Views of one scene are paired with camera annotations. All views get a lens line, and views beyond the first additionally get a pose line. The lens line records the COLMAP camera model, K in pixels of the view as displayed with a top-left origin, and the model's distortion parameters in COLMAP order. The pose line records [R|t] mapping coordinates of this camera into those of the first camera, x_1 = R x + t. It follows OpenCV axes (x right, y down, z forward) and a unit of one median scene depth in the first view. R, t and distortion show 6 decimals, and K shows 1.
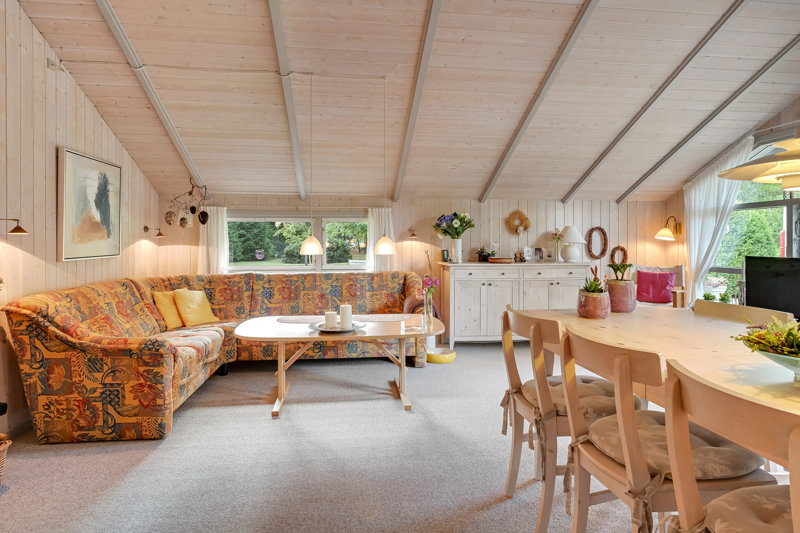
lens RADIAL K [[435.1, 0, 402.9], [0, 435.1, 241.7], [0, 0, 1]] dist [-0.002107, -0.000332]
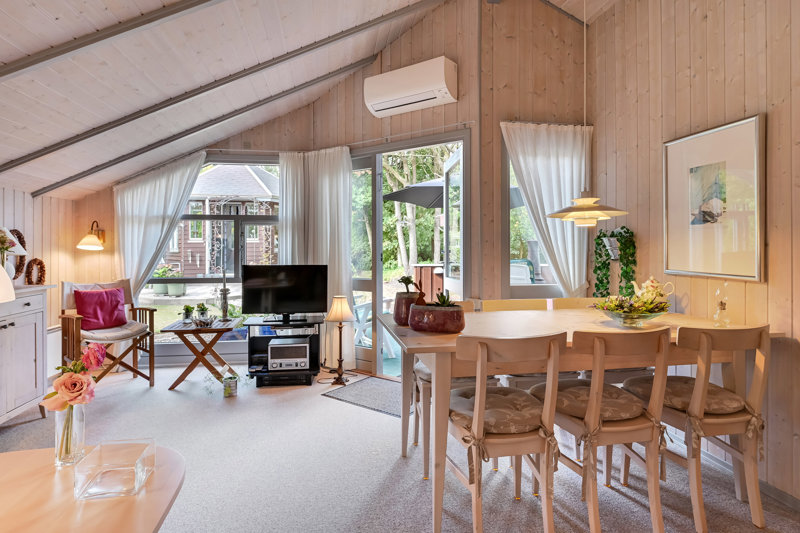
lens RADIAL K [[432.1, 0, 399.1], [0, 432.1, 246.6], [0, 0, 1]] dist [-0.001165, -0.000017]
pose [[-0.005370, 0.004165, 0.999977, -0.220991], [0.001472, 0.999990, -0.004157, -0.005886], [-0.999984, 0.001449, -0.005376, 0.467866]]
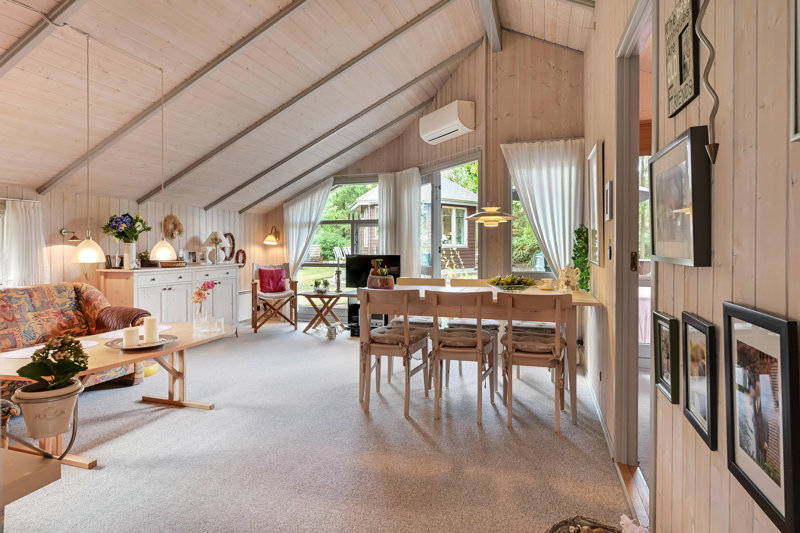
lens RADIAL K [[432.1, 0, 399.1], [0, 432.1, 246.6], [0, 0, 1]] dist [-0.001165, -0.000017]
pose [[0.440808, -0.003352, 0.897595, -0.425727], [0.001358, 0.999994, 0.003067, -0.000503], [-0.897600, -0.000133, 0.440810, 0.089578]]
